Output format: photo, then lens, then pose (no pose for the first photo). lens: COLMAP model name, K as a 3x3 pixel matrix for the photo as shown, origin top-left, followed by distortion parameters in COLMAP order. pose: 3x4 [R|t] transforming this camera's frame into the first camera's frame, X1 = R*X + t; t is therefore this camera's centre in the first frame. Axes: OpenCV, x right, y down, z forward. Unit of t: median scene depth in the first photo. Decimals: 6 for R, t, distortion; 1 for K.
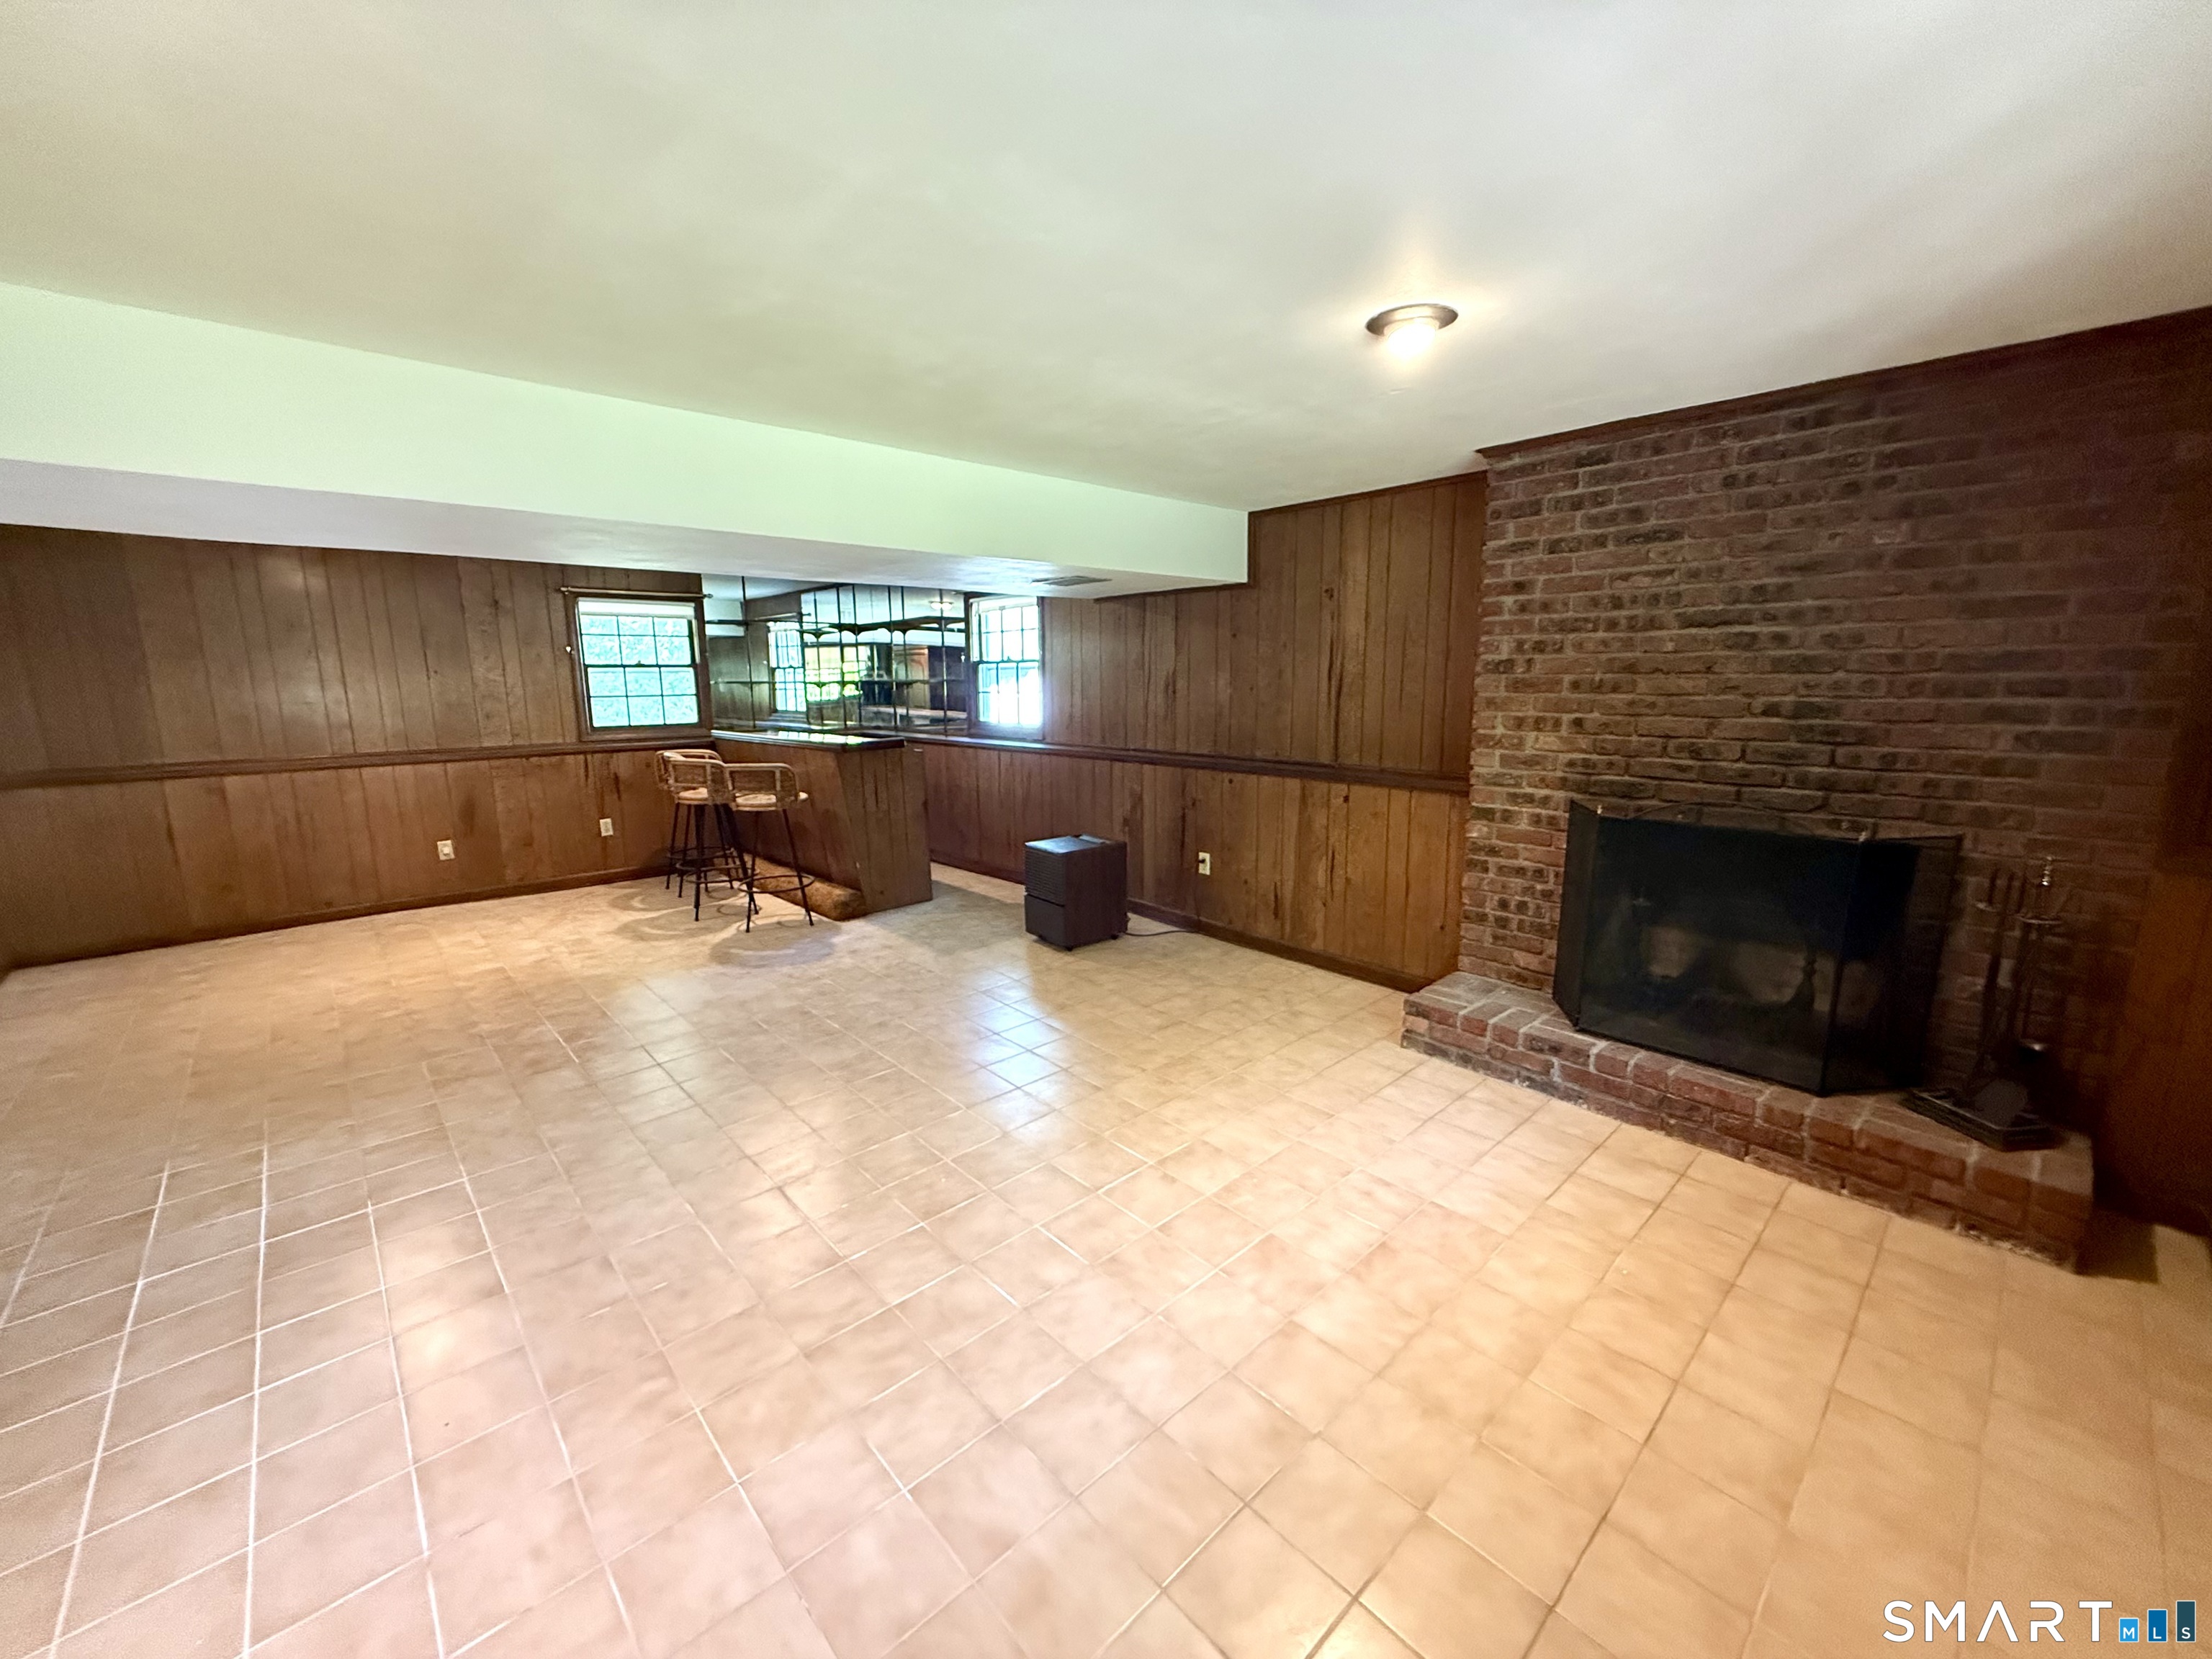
lens RADIAL K [[884.8, 0, 1104.6], [0, 884.8, 829.7], [0, 0, 1]] dist [-0.000568, -0.000394]
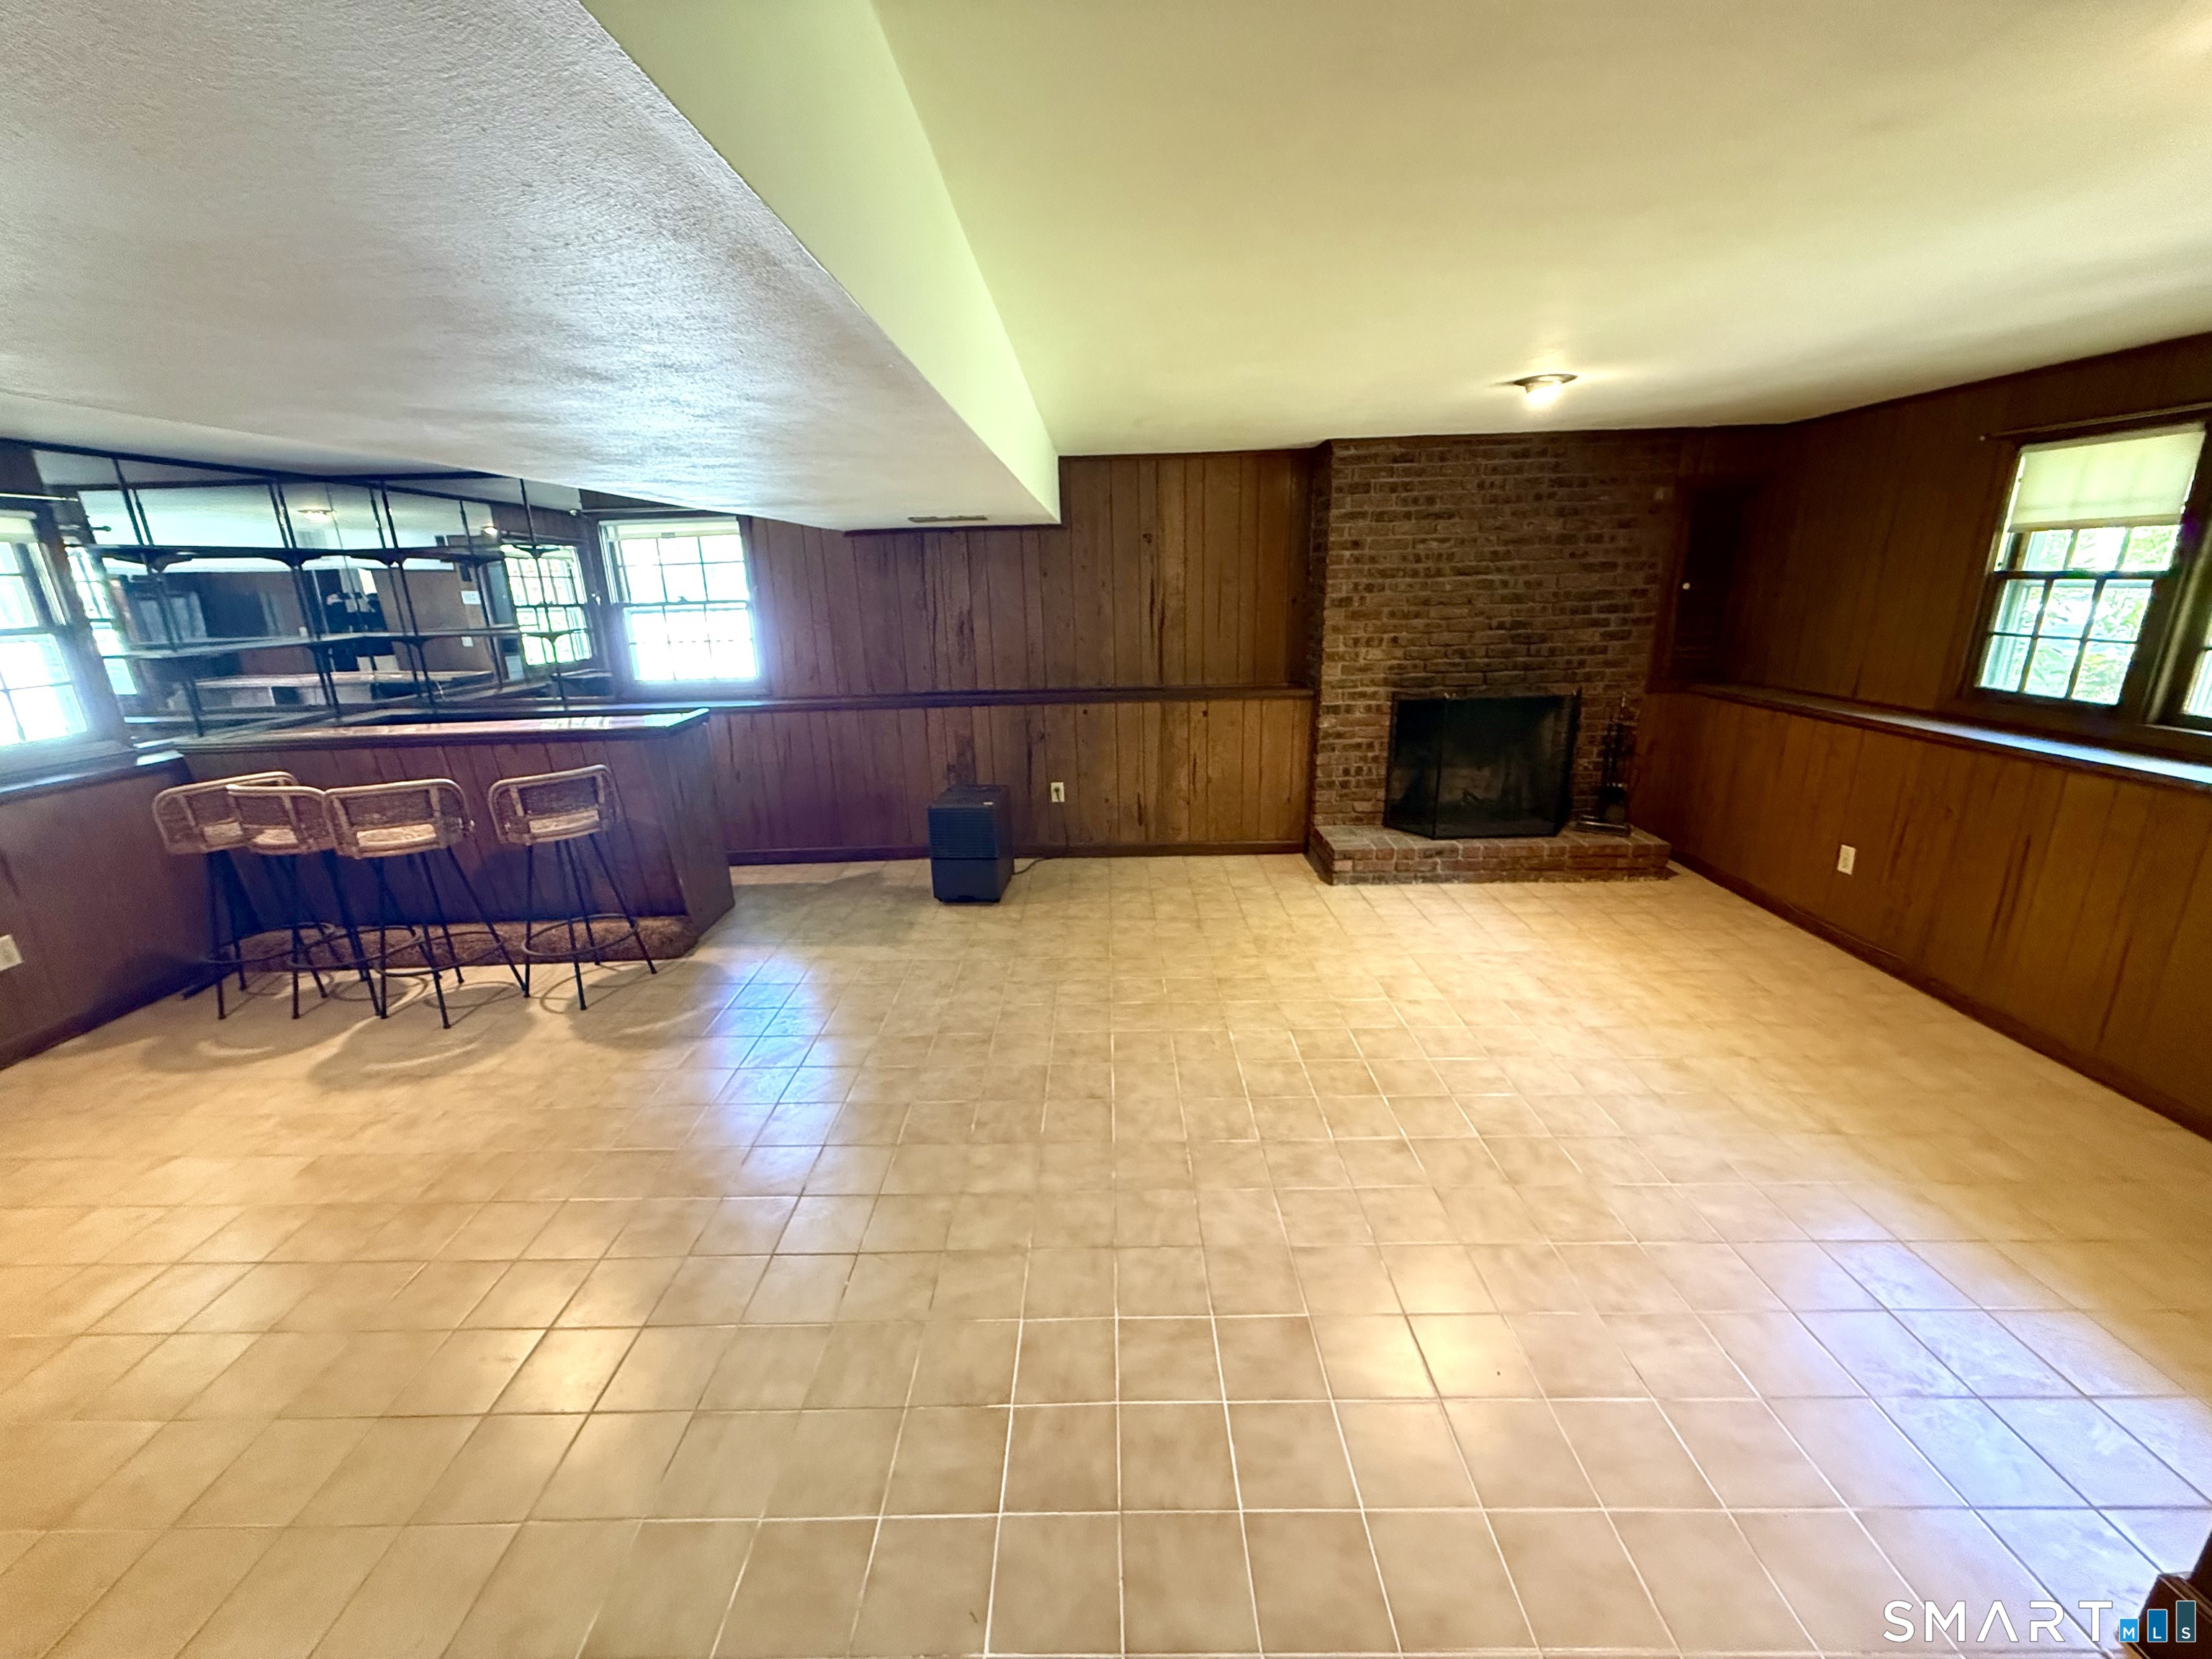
lens RADIAL K [[884.8, 0, 1104.0], [0, 884.8, 827.2], [0, 0, 1]] dist [-0.000568, -0.000394]
pose [[0.677039, -0.212559, 0.704583, -0.889734], [0.147614, 0.977148, 0.152944, -0.110140], [-0.720991, 0.000457, 0.692944, 0.316608]]
